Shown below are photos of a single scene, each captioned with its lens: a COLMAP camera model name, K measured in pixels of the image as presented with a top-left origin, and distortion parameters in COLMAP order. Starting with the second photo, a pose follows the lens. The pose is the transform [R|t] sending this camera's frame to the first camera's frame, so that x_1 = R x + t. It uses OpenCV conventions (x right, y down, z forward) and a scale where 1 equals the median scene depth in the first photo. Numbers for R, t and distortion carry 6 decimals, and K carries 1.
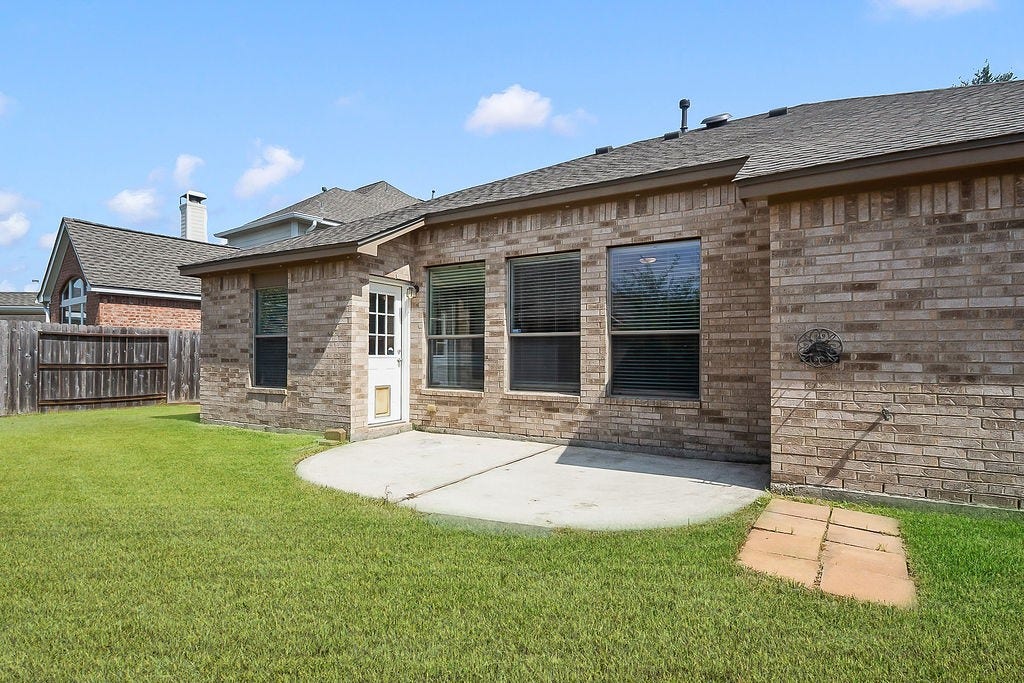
lens RADIAL K [[538.3, 0, 485.3], [0, 538.3, 342.7], [0, 0, 1]] dist [0.006392, 0.000726]
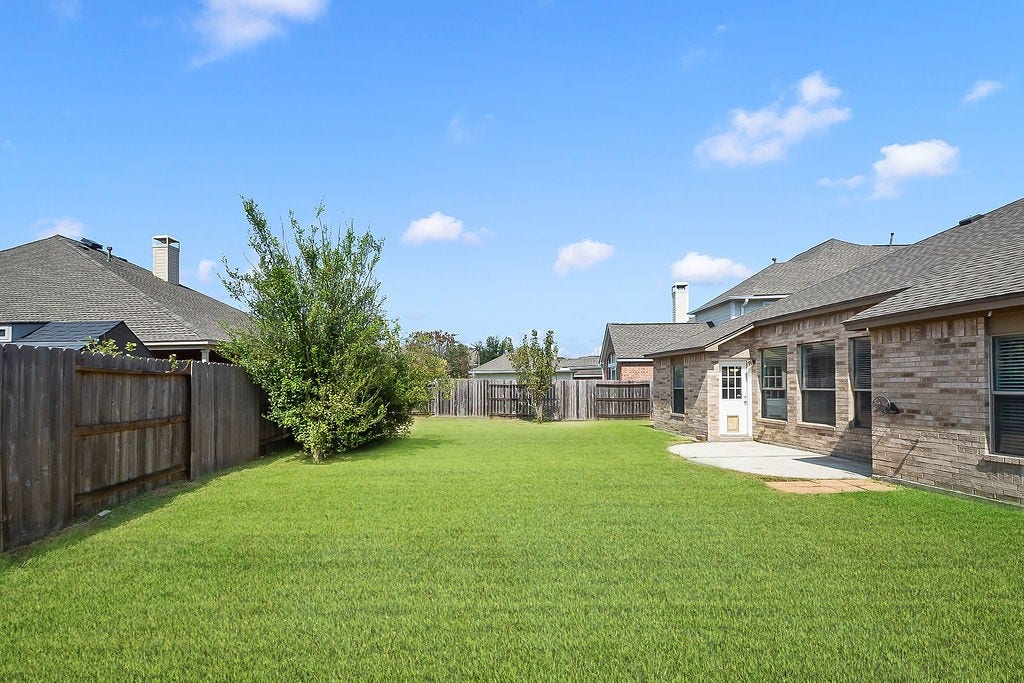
lens RADIAL K [[797.5, 0, 512.0], [0, 797.5, 341.5], [0, 0, 1]] dist [-0.004971, -0.007056]
pose [[0.664965, -0.021786, -0.746557, 1.387886], [0.016397, 0.999759, -0.014570, -0.150616], [0.746695, -0.002552, 0.665162, -1.433394]]
